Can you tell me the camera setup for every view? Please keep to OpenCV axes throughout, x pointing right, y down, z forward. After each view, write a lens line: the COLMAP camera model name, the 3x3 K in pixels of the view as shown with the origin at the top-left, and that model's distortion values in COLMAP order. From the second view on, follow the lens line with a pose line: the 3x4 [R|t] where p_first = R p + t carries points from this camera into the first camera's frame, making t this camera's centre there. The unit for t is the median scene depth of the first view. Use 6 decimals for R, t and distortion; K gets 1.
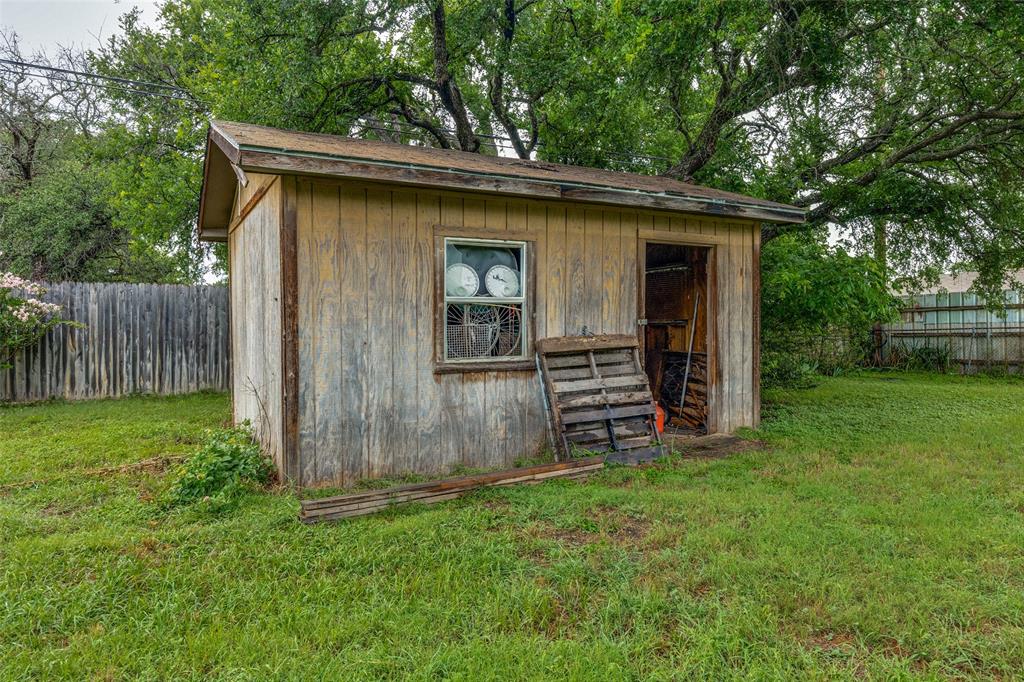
lens RADIAL K [[637.0, 0, 511.5], [0, 637.0, 337.2], [0, 0, 1]] dist [0.000934, 0.000081]
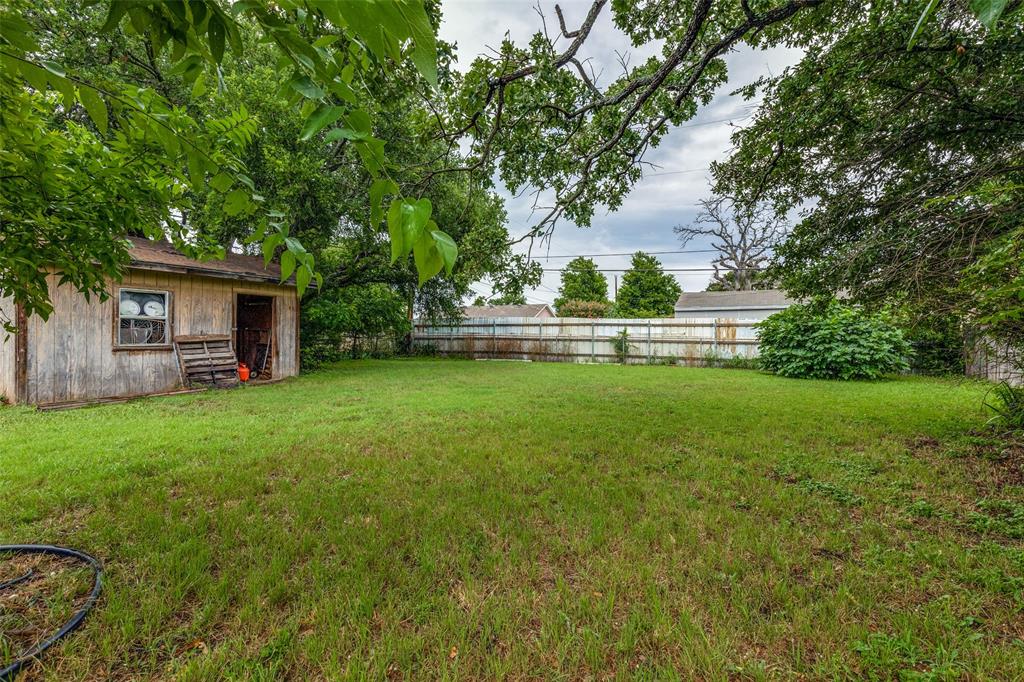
lens RADIAL K [[447.3, 0, 512.1], [0, 447.3, 338.2], [0, 0, 1]] dist [0.000802, 0.000354]
pose [[0.802228, 0.011933, 0.596899, 0.054642], [-0.009400, 0.999929, -0.007357, 0.011638], [-0.596944, 0.000291, 0.802283, -0.943423]]
